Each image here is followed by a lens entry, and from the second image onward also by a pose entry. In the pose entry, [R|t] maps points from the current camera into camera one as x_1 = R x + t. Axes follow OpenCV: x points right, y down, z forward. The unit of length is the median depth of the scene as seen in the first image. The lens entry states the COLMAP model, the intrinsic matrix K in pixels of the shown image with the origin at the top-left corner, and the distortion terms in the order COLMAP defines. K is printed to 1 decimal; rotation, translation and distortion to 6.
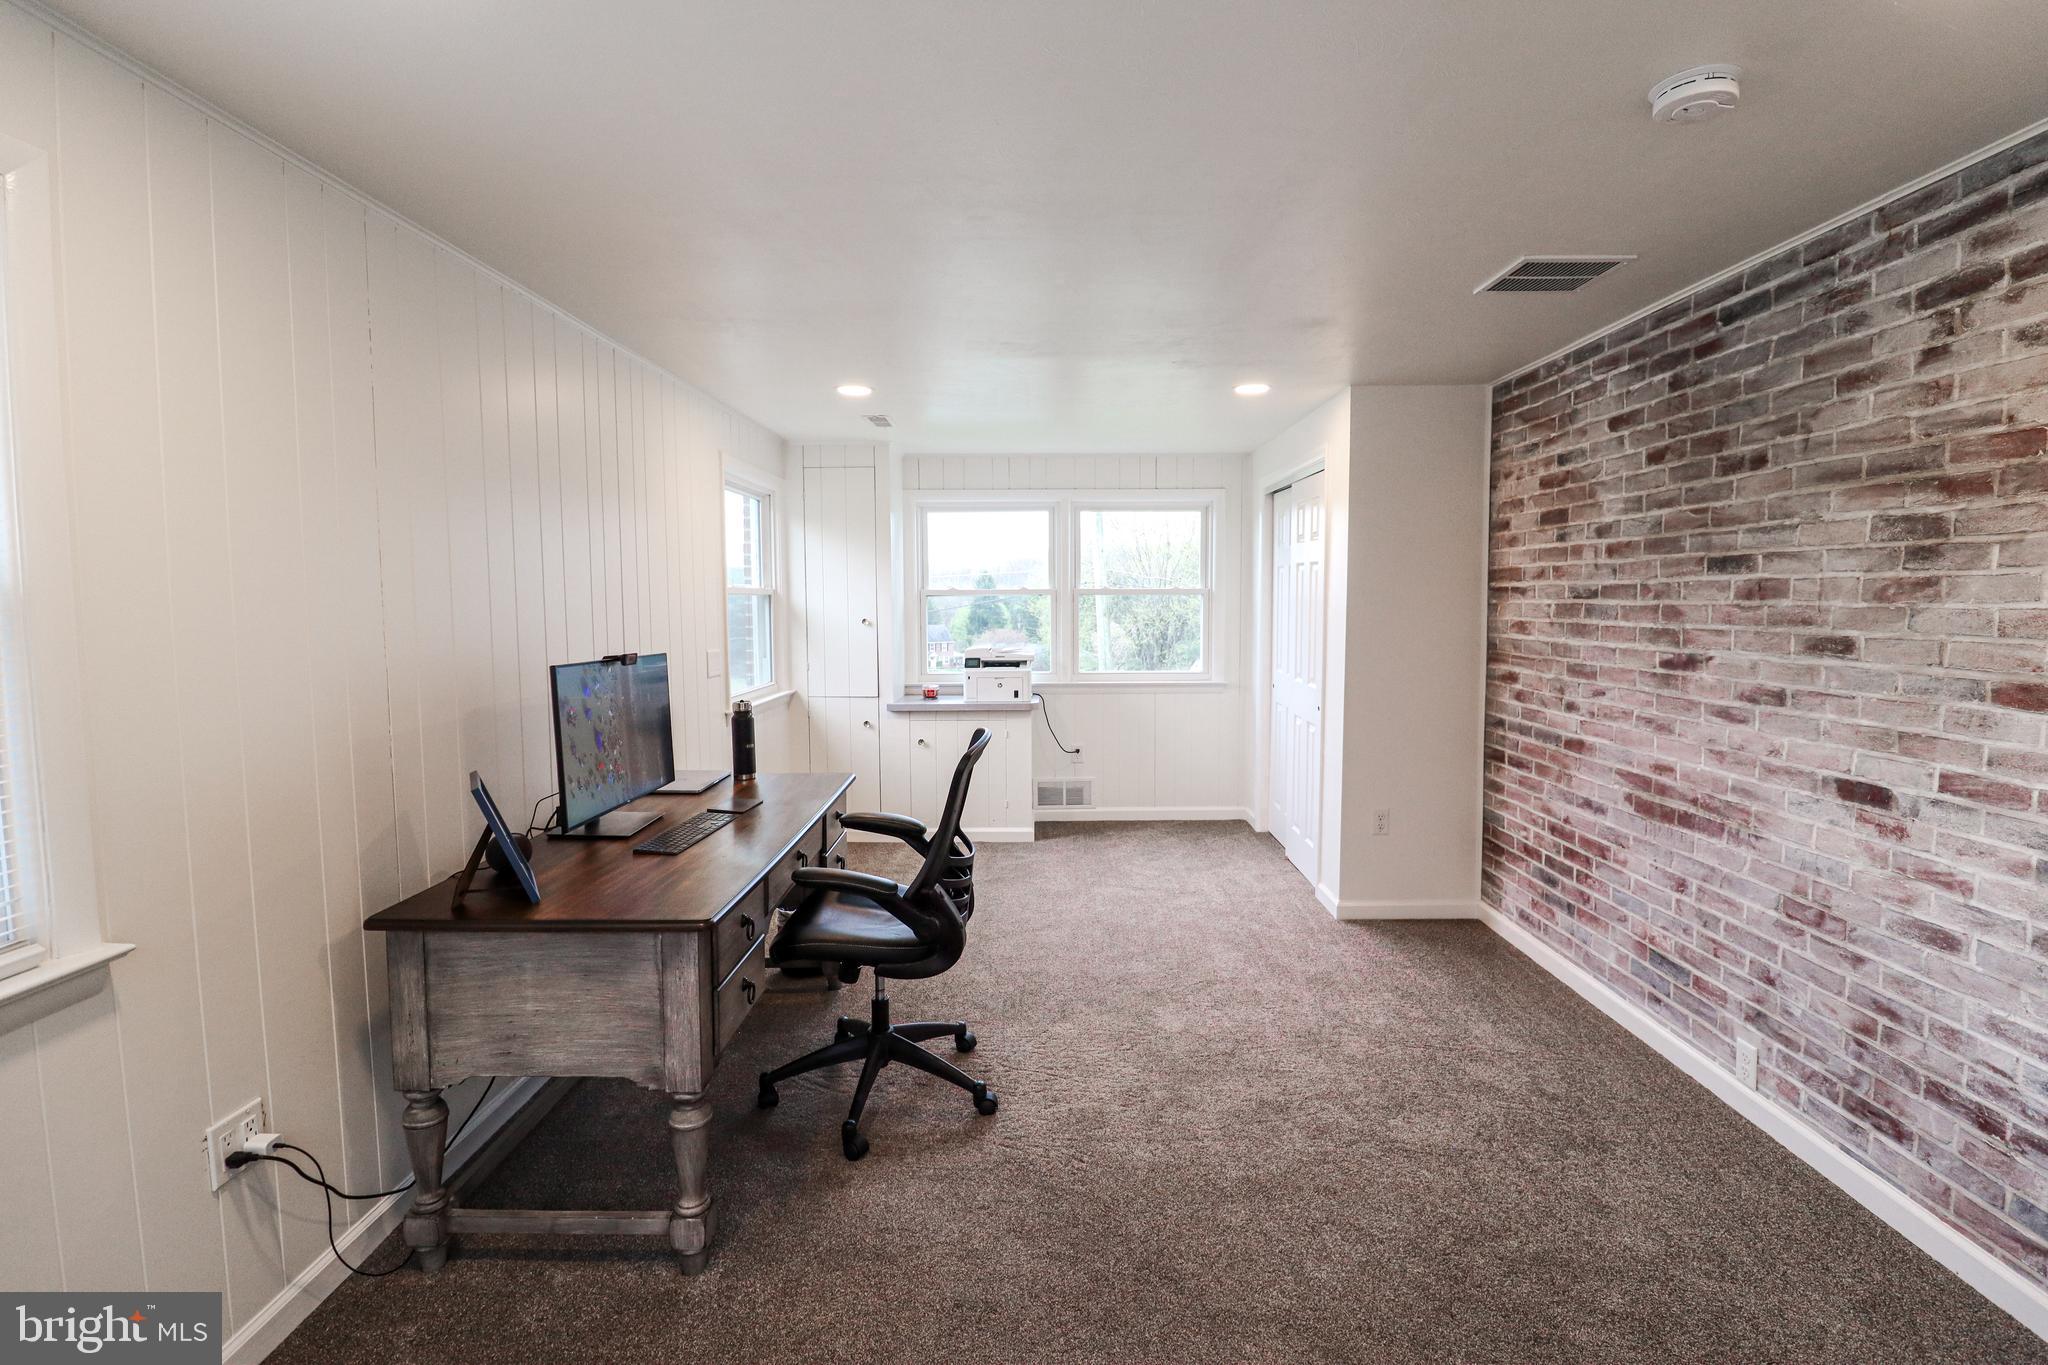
lens RADIAL K [[951.0, 0, 1035.4], [0, 951.0, 666.1], [0, 0, 1]] dist [0.000510, -0.014698]
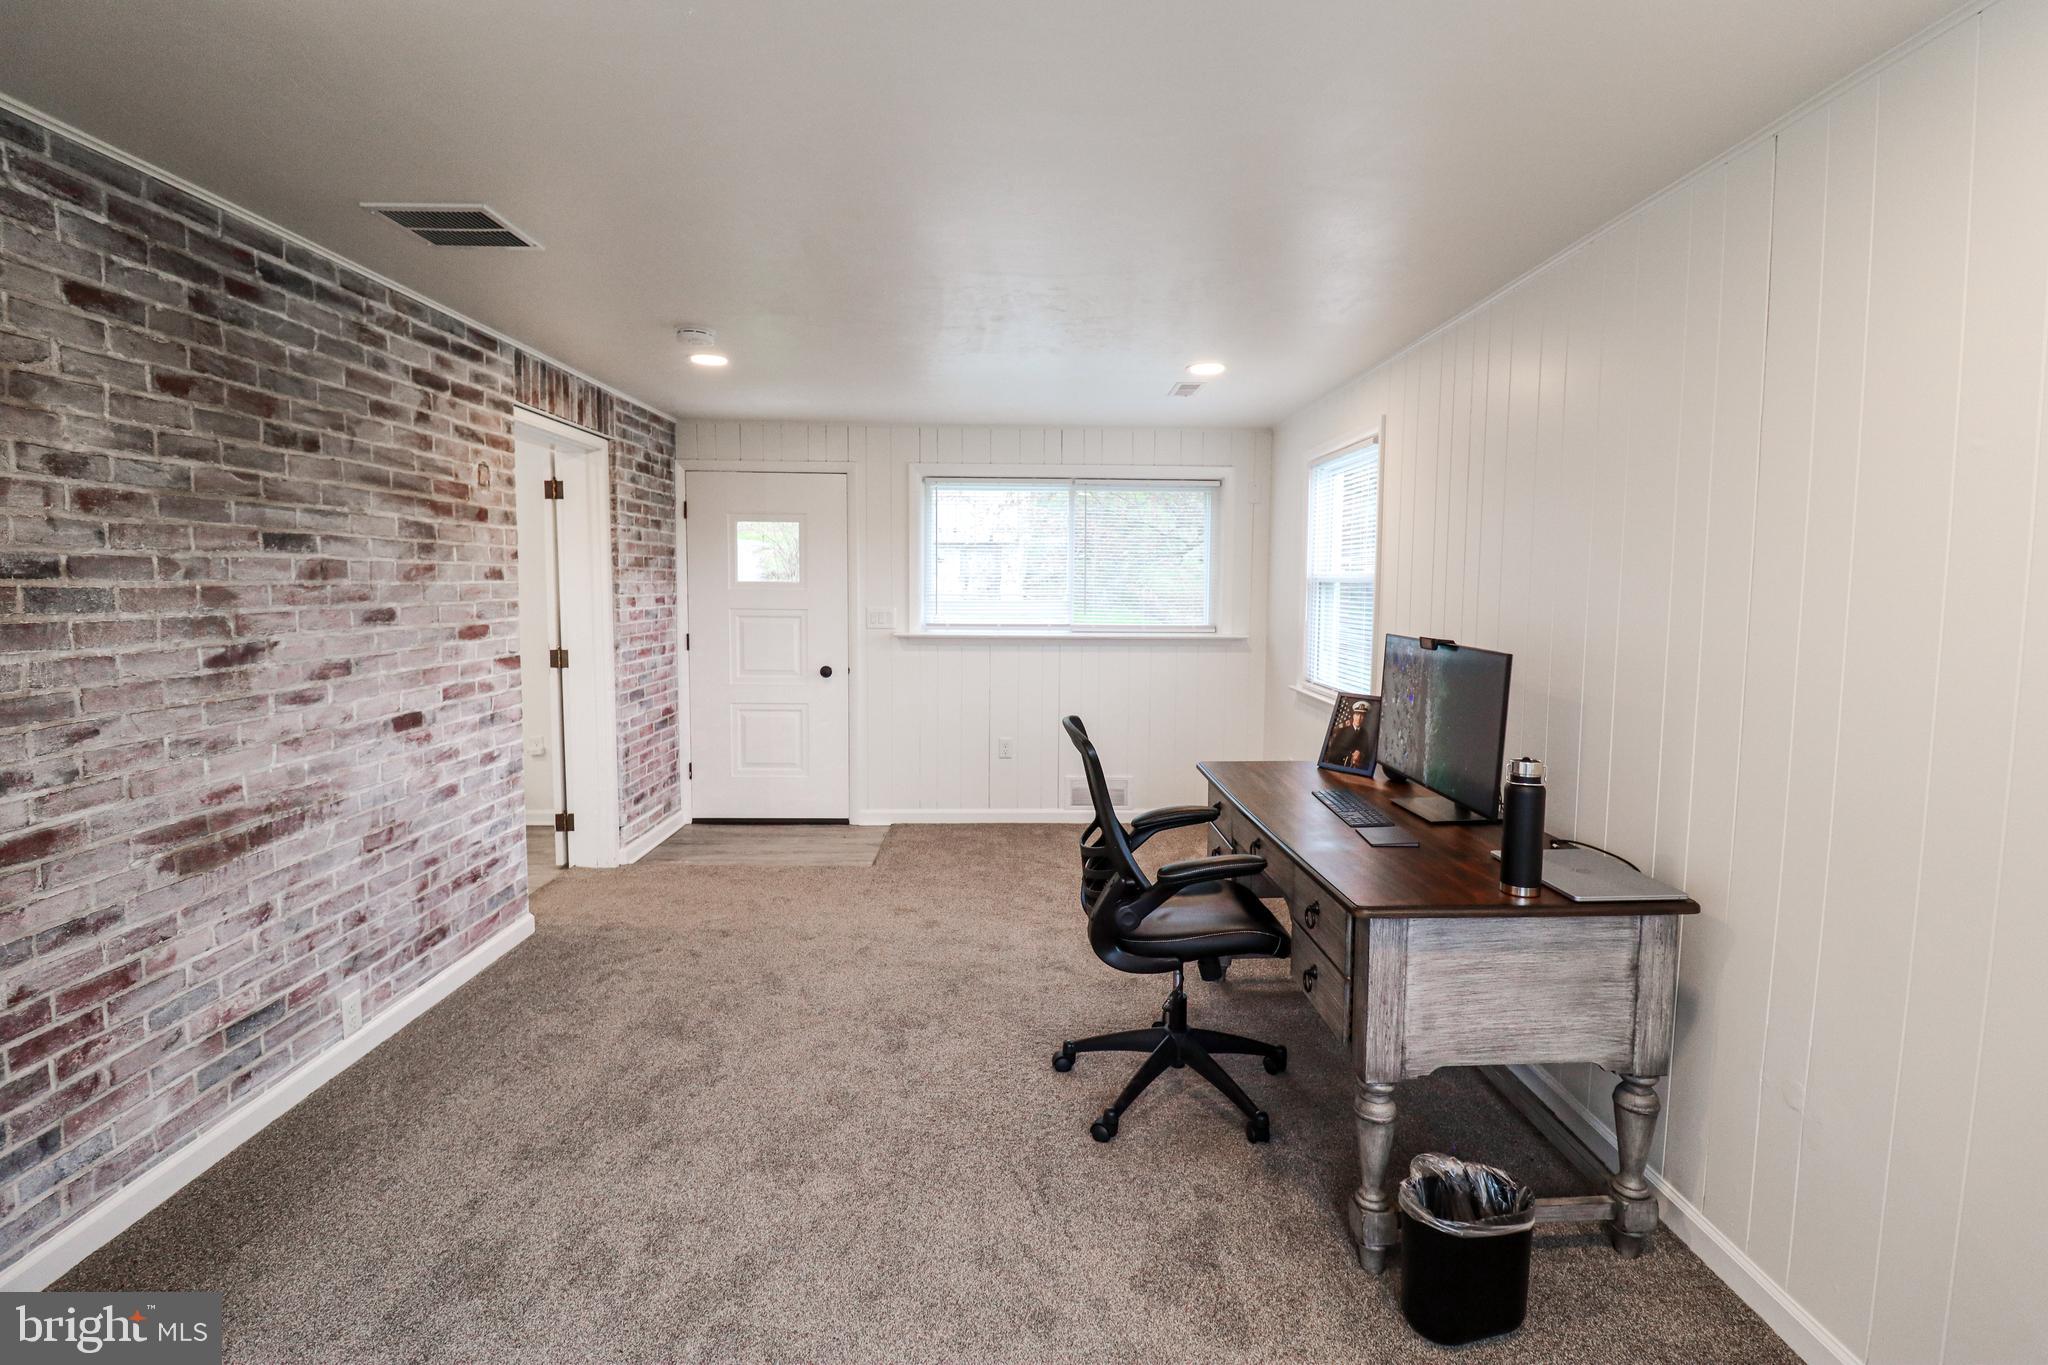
lens RADIAL K [[951.0, 0, 1035.4], [0, 951.0, 666.1], [0, 0, 1]] dist [0.000510, -0.014698]
pose [[-0.999664, 0.000126, -0.025938, 0.005773], [-0.003969, 0.987470, 0.157759, -0.135565], [0.025633, 0.157809, -0.987137, 1.951401]]
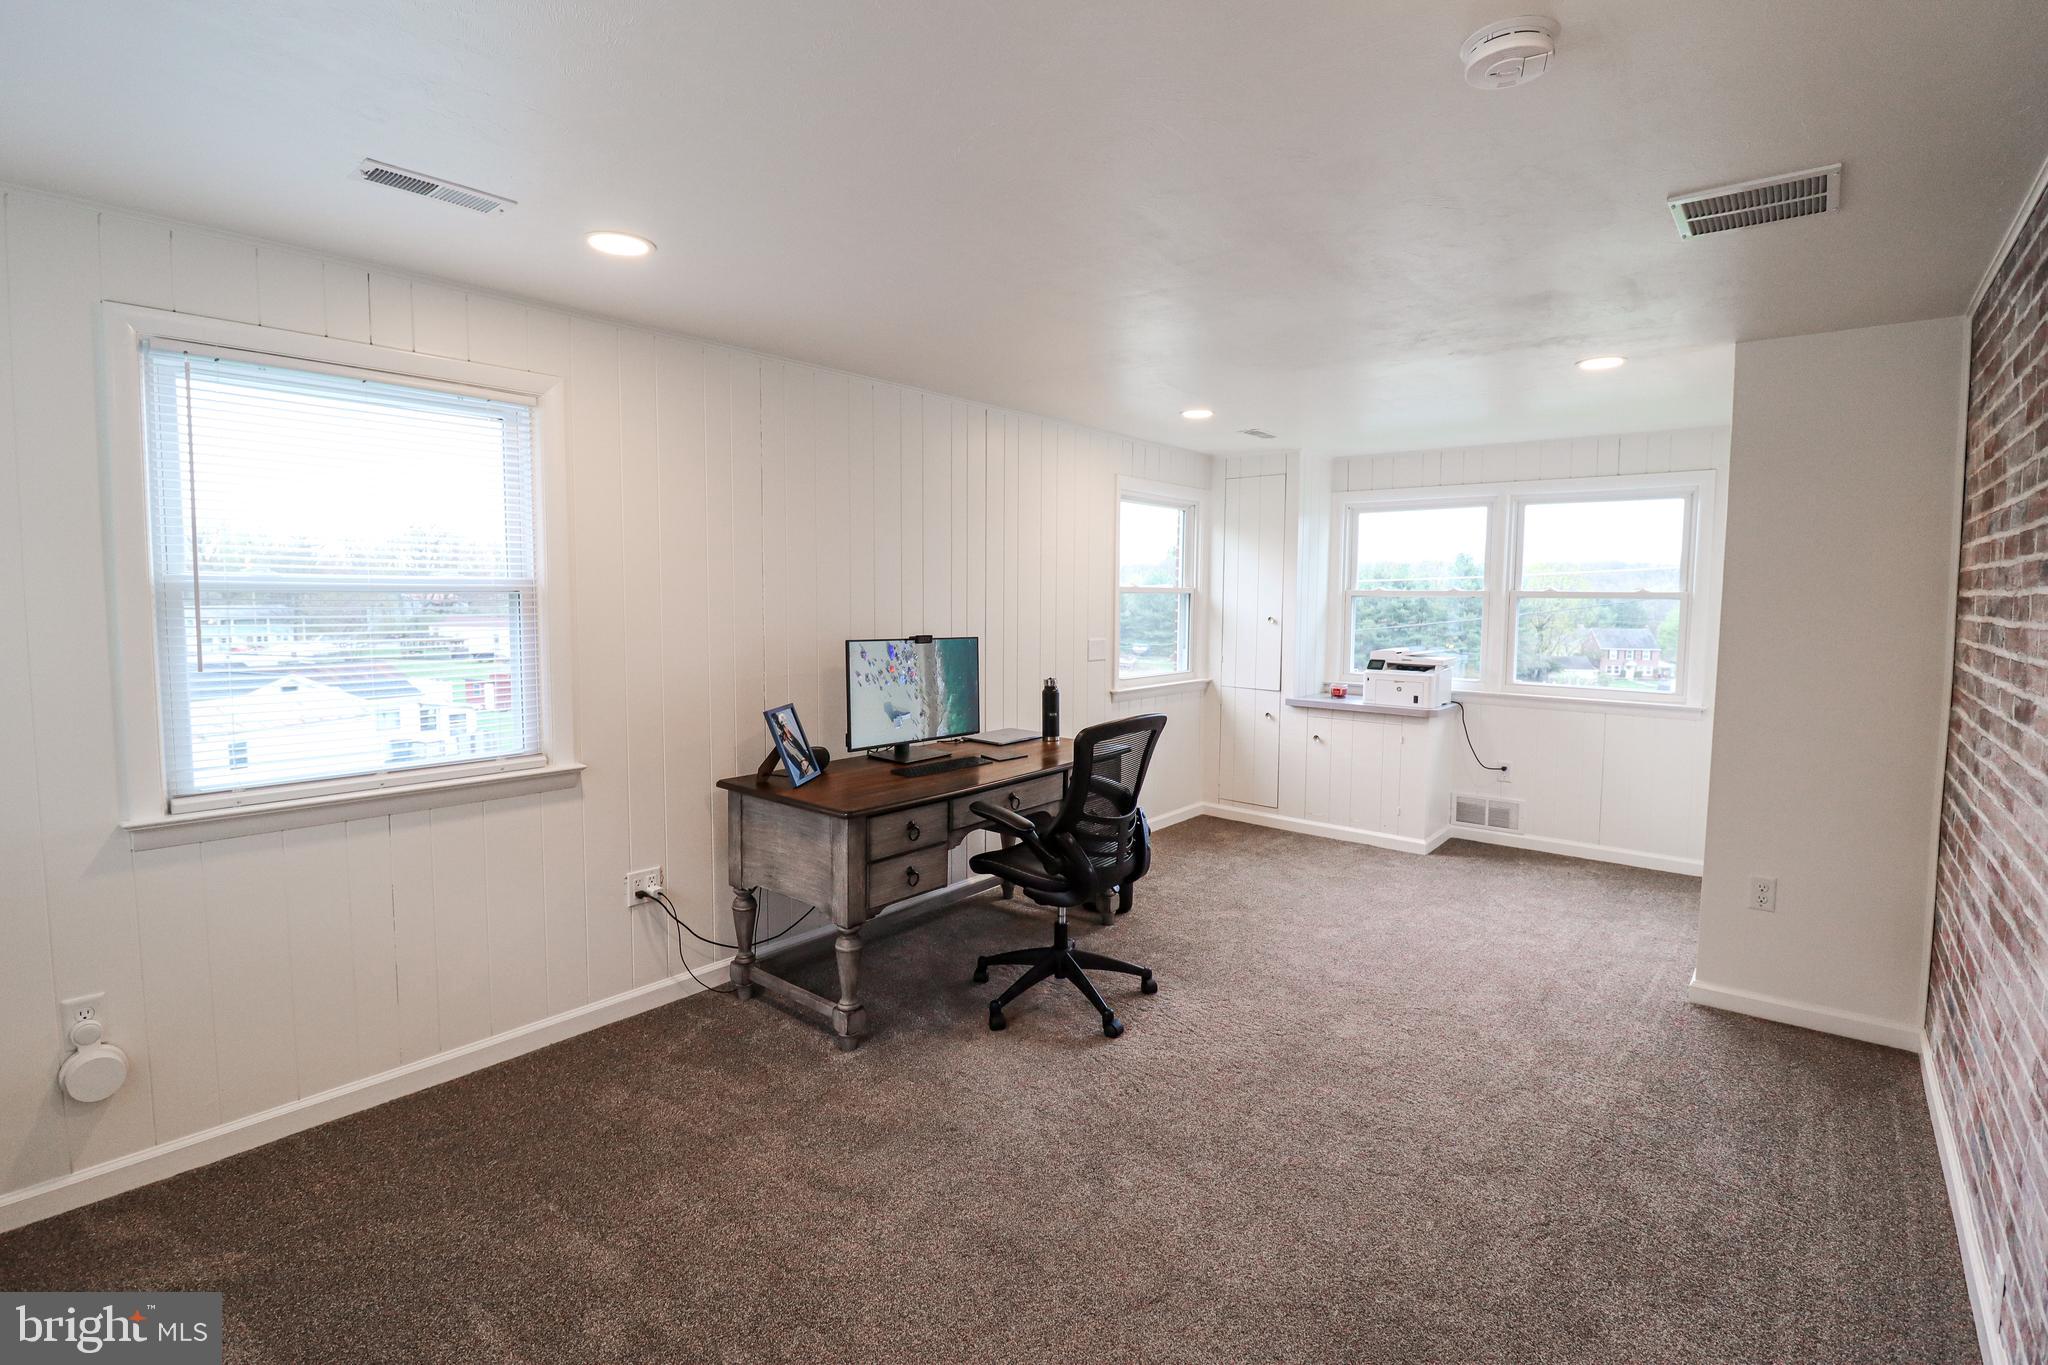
lens RADIAL K [[951.0, 0, 1035.4], [0, 951.0, 666.1], [0, 0, 1]] dist [0.000510, -0.014698]
pose [[0.770954, 0.061976, -0.633869, 0.583073], [-0.058816, 0.997929, 0.026035, -0.013417], [0.634170, 0.017210, 0.773003, 0.019160]]
